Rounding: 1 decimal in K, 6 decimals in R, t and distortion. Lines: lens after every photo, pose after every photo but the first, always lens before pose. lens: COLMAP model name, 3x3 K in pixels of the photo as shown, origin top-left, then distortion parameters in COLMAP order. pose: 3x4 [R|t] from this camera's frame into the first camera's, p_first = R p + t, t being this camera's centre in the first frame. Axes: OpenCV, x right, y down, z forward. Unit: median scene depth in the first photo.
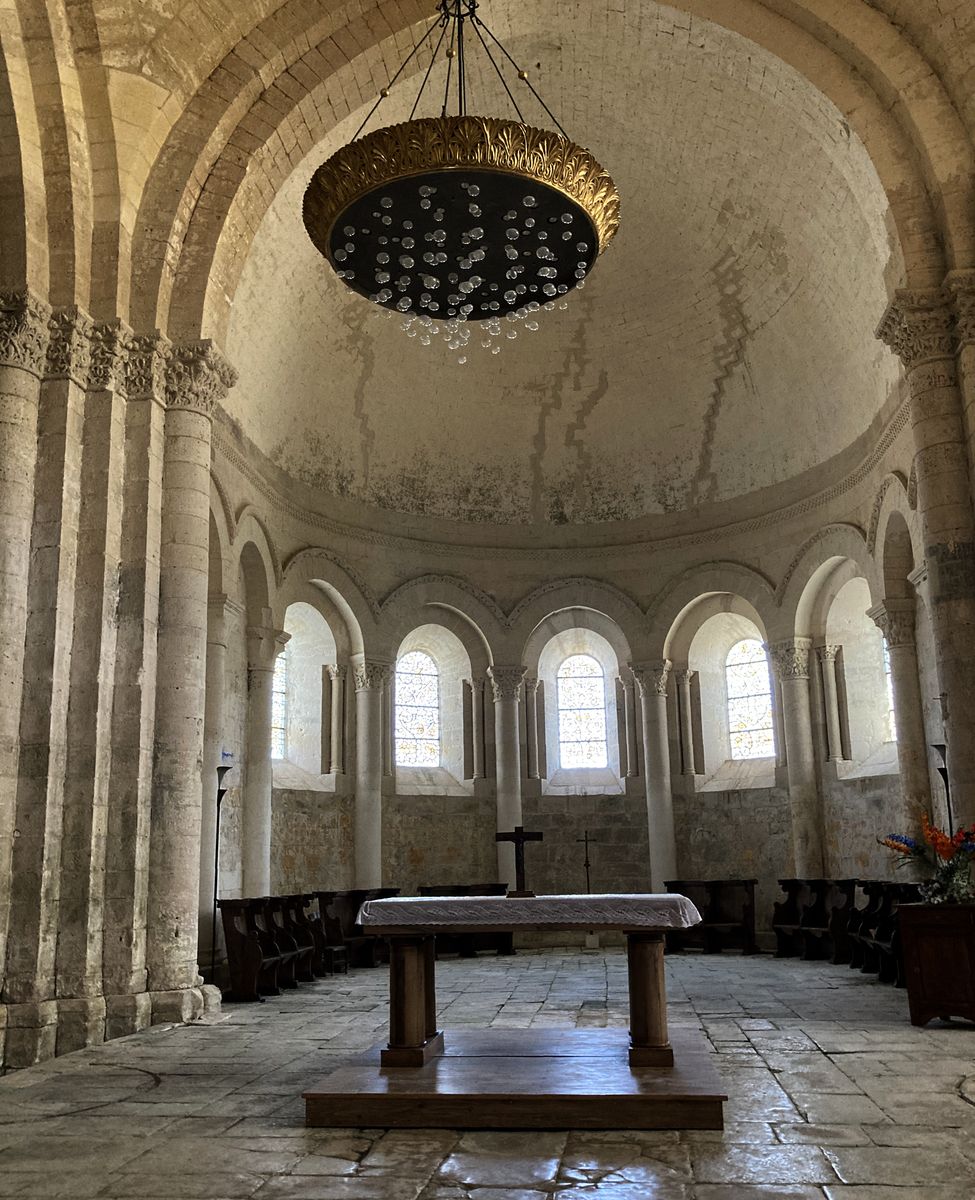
lens RADIAL K [[1068.1, 0, 487.5], [0, 1068.1, 600.0], [0, 0, 1]] dist [0.048475, 0.004623]
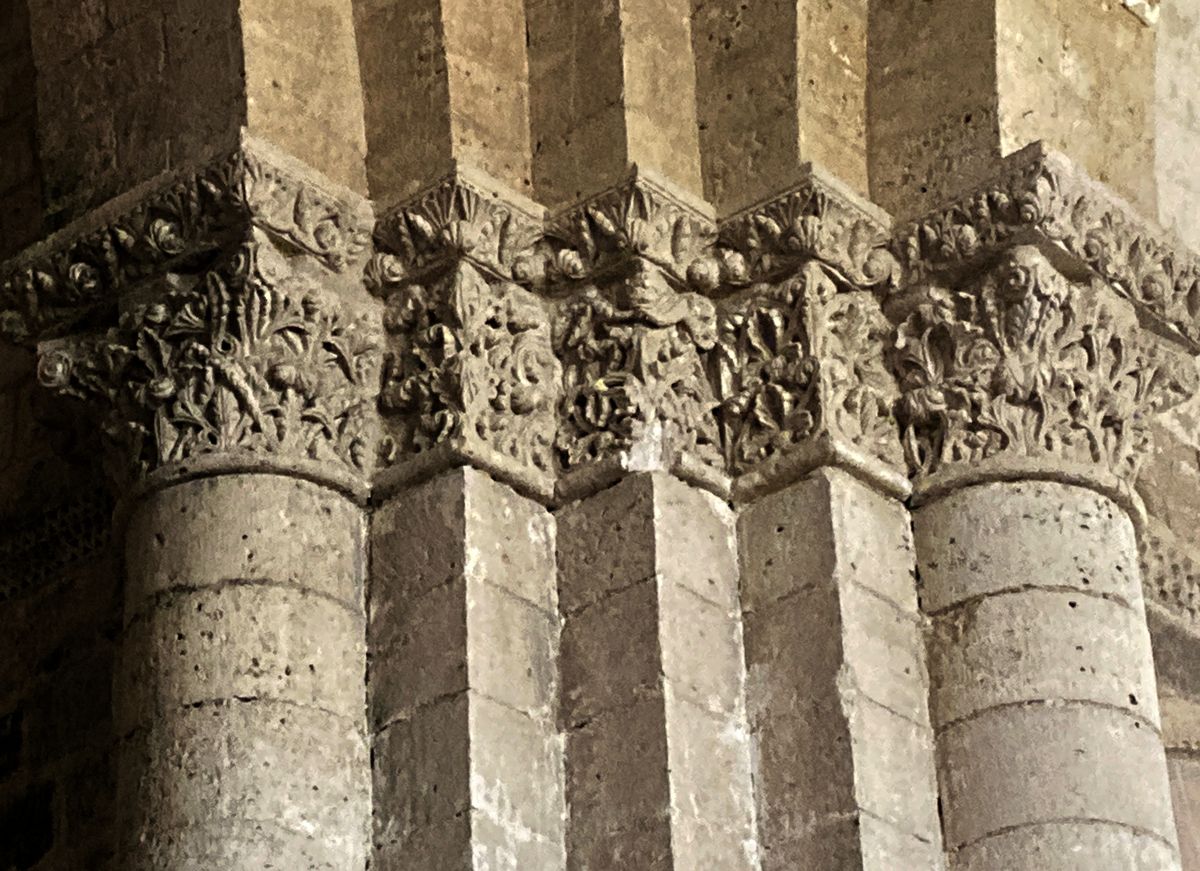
lens RADIAL K [[3669.8, 0, 600.0], [0, 3669.8, 435.5], [0, 0, 1]] dist [0.227537, -0.588322]
pose [[0.835635, -0.289566, -0.466761, 0.001186], [0.151906, 0.938446, -0.310233, 0.033366], [0.527863, 0.188337, 0.828184, 0.349375]]
